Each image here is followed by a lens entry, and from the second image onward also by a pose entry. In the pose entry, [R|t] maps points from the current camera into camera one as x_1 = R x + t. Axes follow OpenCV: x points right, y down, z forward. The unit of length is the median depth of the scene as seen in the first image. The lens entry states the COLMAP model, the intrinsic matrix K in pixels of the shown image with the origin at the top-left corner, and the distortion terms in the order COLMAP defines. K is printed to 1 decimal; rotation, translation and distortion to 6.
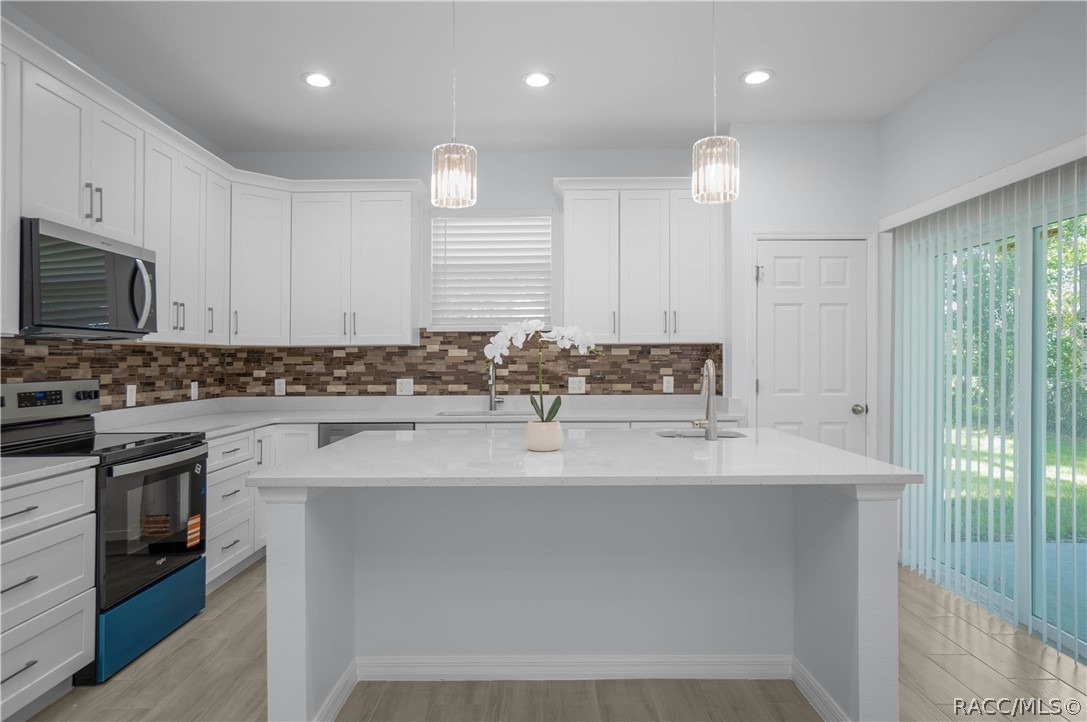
lens RADIAL K [[646.0, 0, 547.1], [0, 646.0, 335.9], [0, 0, 1]] dist [-0.014374, -0.000701]
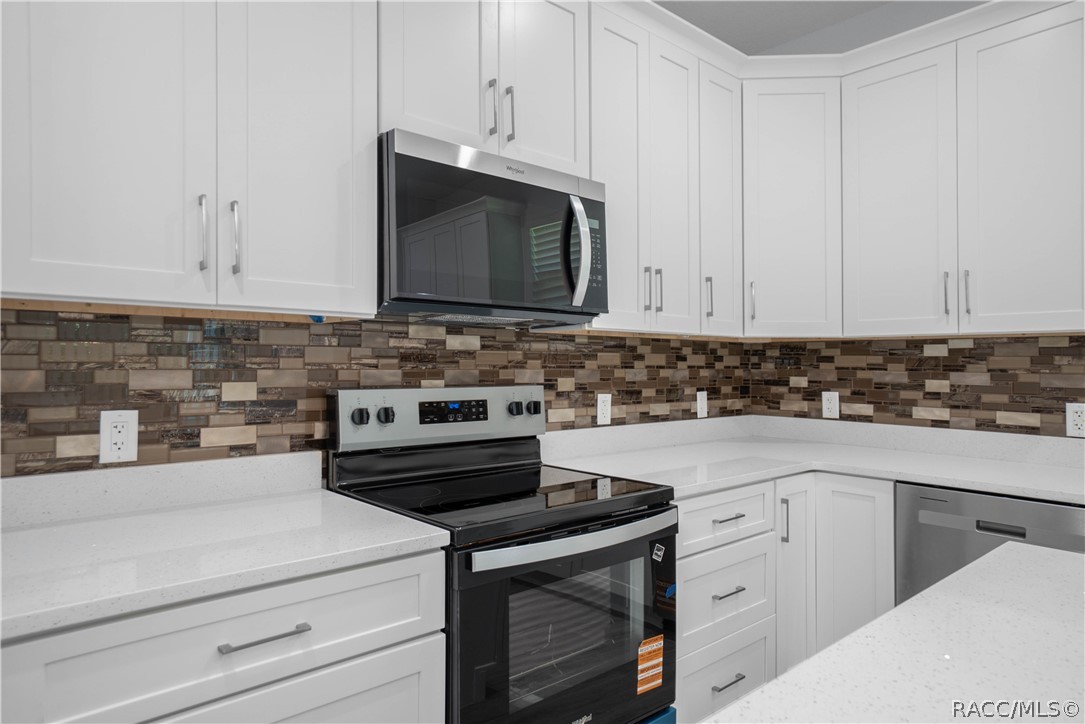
lens RADIAL K [[644.8, 0, 546.1], [0, 644.8, 337.0], [0, 0, 1]] dist [-0.014374, -0.000701]
pose [[0.655660, -0.015434, -0.754899, -0.149961], [0.014095, 0.999867, -0.008201, 0.018448], [0.754925, -0.005264, 0.655790, 0.461980]]
